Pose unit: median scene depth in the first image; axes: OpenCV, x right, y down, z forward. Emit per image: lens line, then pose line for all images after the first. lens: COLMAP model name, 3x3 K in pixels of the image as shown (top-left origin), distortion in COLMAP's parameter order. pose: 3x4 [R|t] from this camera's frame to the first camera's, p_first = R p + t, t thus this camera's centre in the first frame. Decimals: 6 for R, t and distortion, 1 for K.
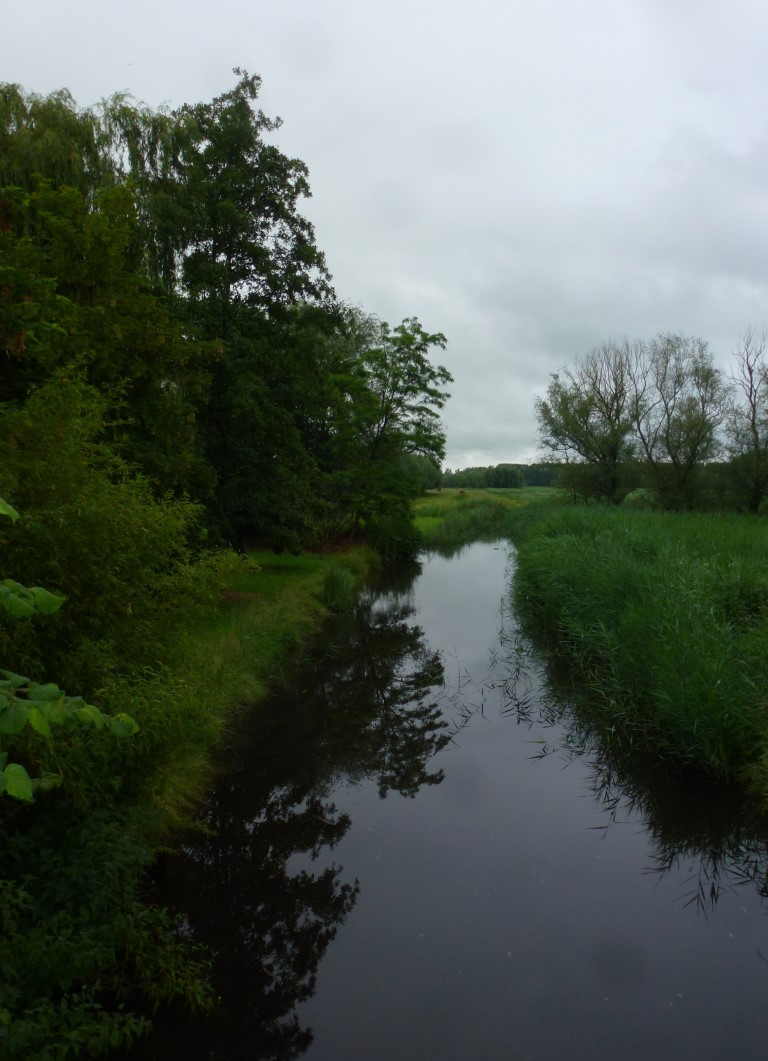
lens RADIAL K [[833.1, 0, 382.7], [0, 833.1, 524.4], [0, 0, 1]] dist [-0.008230, 0.003196]
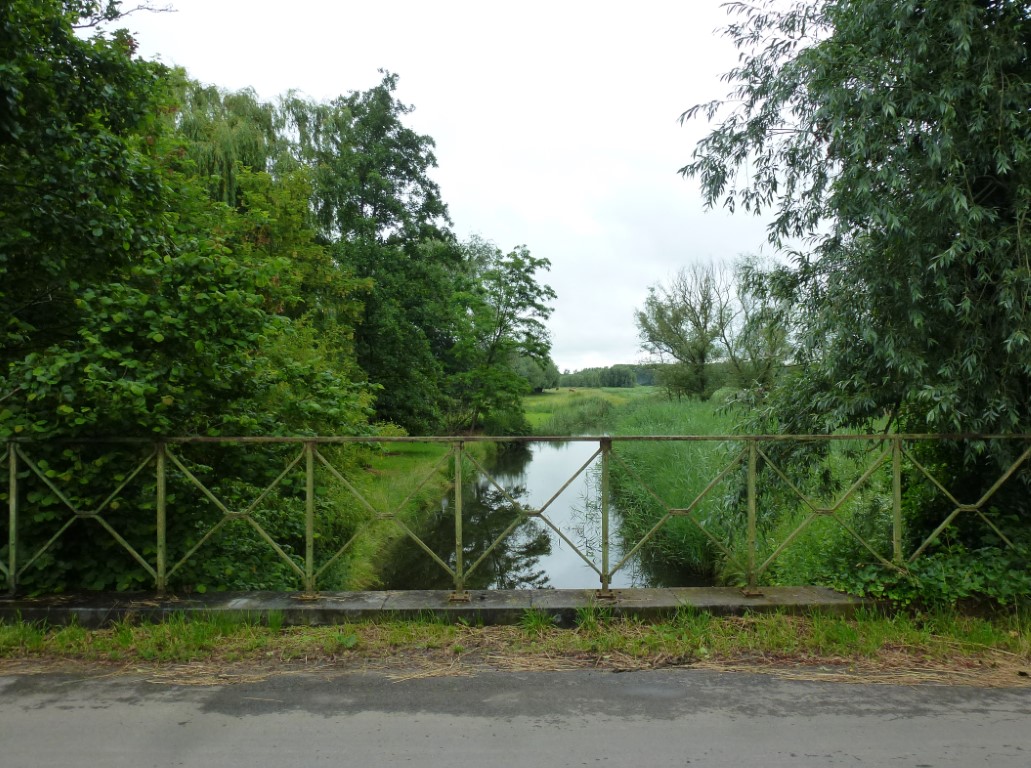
lens RADIAL K [[784.4, 0, 515.9], [0, 784.4, 389.2], [0, 0, 1]] dist [0.059198, -0.001555]
pose [[0.999902, -0.002981, 0.013675, 0.010411], [0.003548, 0.999129, -0.041569, 0.006211], [-0.013539, 0.041613, 0.999042, -0.123922]]
